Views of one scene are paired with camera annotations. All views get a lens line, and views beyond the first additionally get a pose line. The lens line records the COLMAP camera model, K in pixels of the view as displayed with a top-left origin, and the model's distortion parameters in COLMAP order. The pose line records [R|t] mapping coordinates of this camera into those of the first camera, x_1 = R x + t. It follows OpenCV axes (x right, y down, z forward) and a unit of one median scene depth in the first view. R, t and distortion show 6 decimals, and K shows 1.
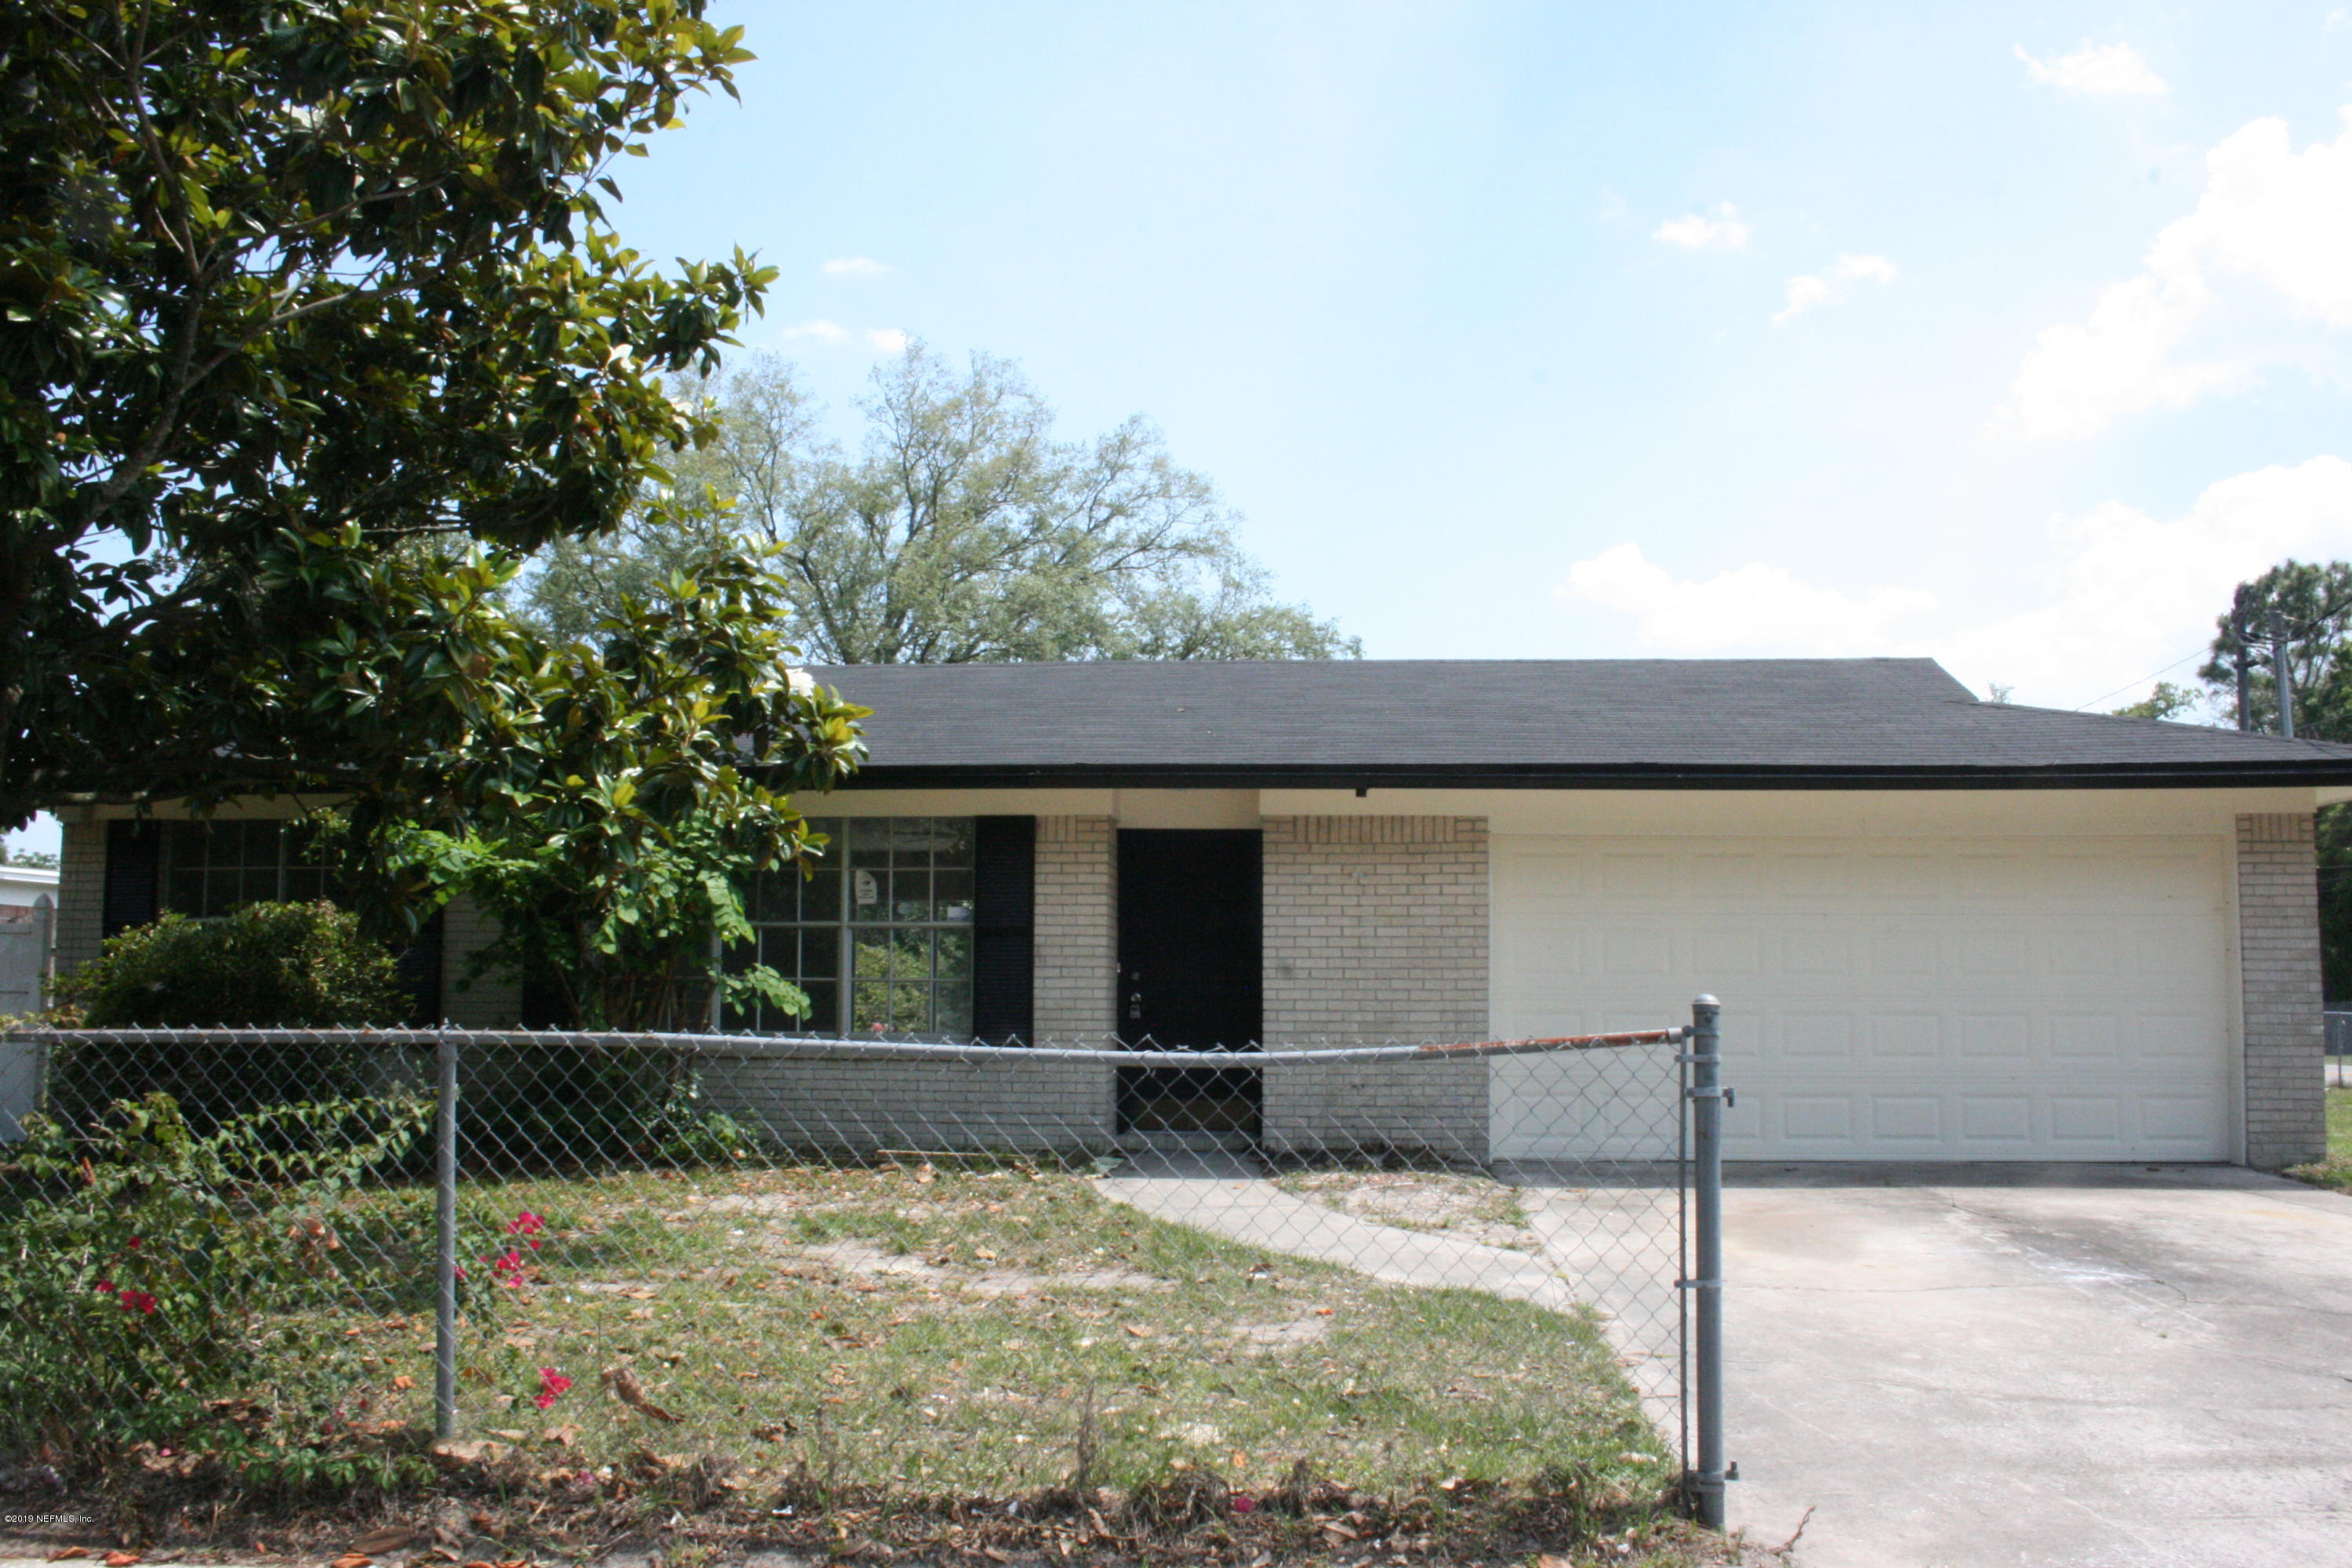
lens RADIAL K [[1949.5, 0, 1176.0], [0, 1949.5, 784.0], [0, 0, 1]] dist [-0.154520, 0.127163]
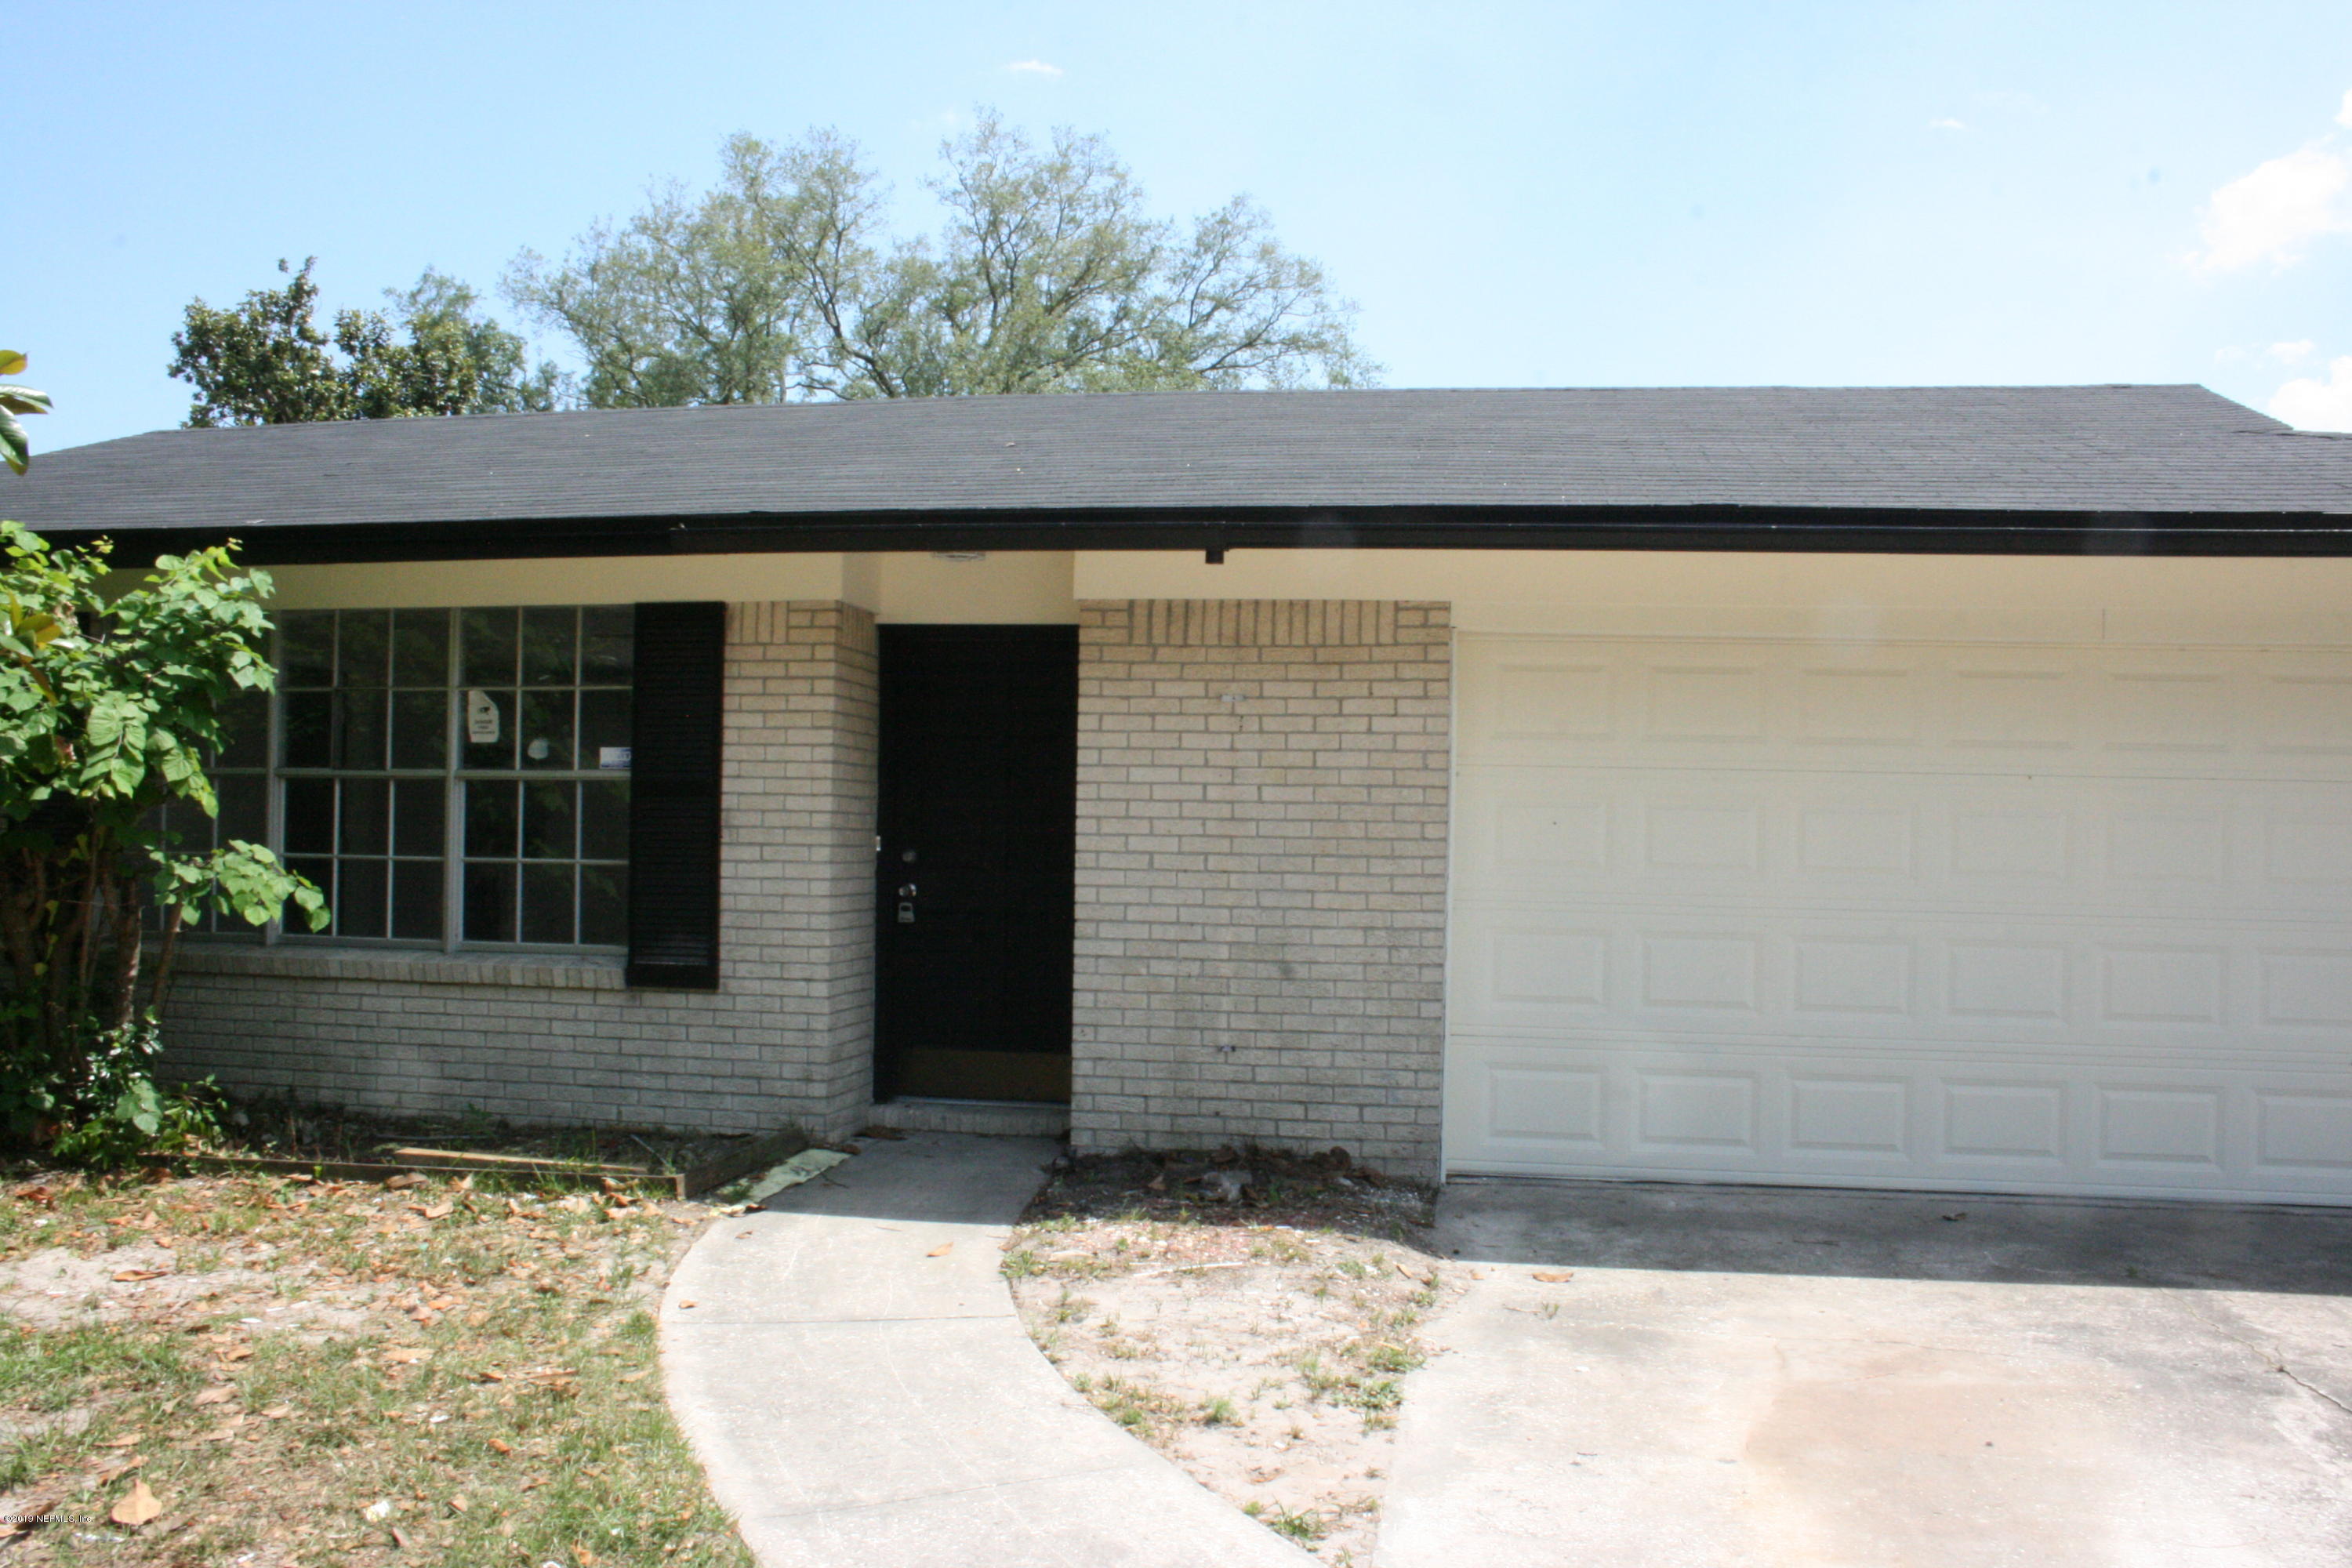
lens RADIAL K [[1949.5, 0, 1176.0], [0, 1949.5, 784.0], [0, 0, 1]] dist [-0.154520, 0.127163]
pose [[0.996446, 0.008655, -0.083783, 0.124422], [-0.001304, 0.996173, 0.087397, 0.020046], [0.084219, -0.086977, 0.992644, 0.393053]]
